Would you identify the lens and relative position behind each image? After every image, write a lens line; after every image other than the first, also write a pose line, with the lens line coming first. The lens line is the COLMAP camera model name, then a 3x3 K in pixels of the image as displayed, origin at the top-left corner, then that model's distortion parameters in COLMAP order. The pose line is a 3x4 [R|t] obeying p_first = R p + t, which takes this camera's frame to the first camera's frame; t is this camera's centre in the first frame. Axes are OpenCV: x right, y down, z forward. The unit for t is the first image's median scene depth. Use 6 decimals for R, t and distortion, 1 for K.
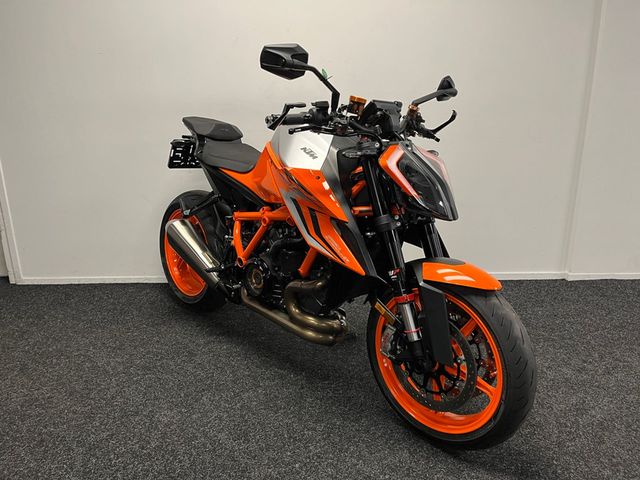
lens RADIAL K [[483.3, 0, 323.3], [0, 483.3, 238.0], [0, 0, 1]] dist [0.087294, -0.118148]
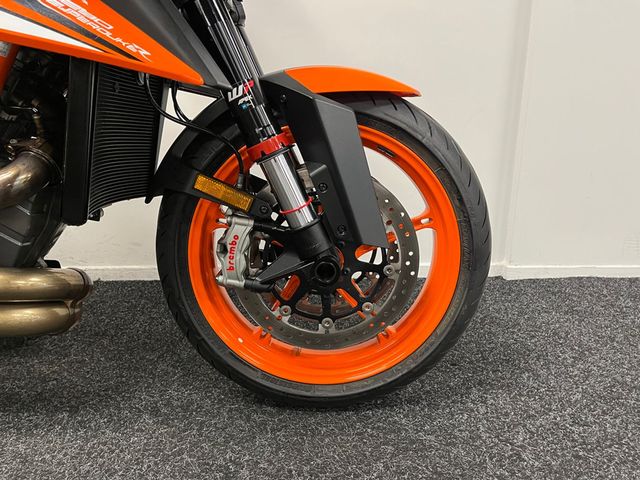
lens RADIAL K [[483.3, 0, 323.3], [0, 483.3, 238.0], [0, 0, 1]] dist [0.087294, -0.118148]
pose [[0.670776, -0.198830, 0.714512, -0.126261], [0.194322, 0.976855, 0.089405, 0.144289], [-0.715751, 0.078875, 0.693887, 0.507155]]
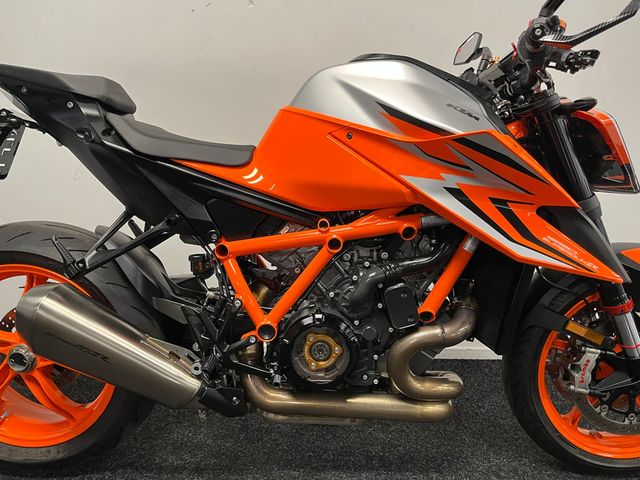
lens RADIAL K [[483.3, 0, 323.3], [0, 483.3, 238.0], [0, 0, 1]] dist [0.087294, -0.118148]
pose [[0.695009, -0.137010, 0.705826, -0.526092], [0.177292, 0.984021, 0.016436, -0.053363], [-0.696800, 0.113714, 0.708194, 0.617653]]
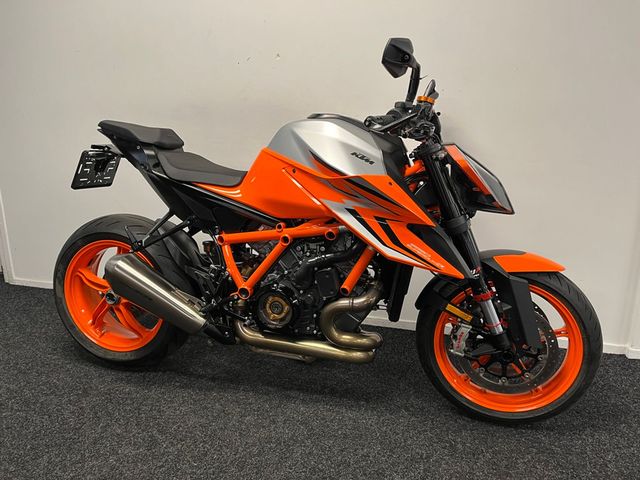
lens RADIAL K [[483.3, 0, 323.3], [0, 483.3, 238.0], [0, 0, 1]] dist [0.087294, -0.118148]
pose [[0.853236, -0.123414, 0.506713, -0.502943], [0.130246, 0.991235, 0.022106, -0.048563], [-0.505000, 0.047136, 0.861831, 0.221569]]
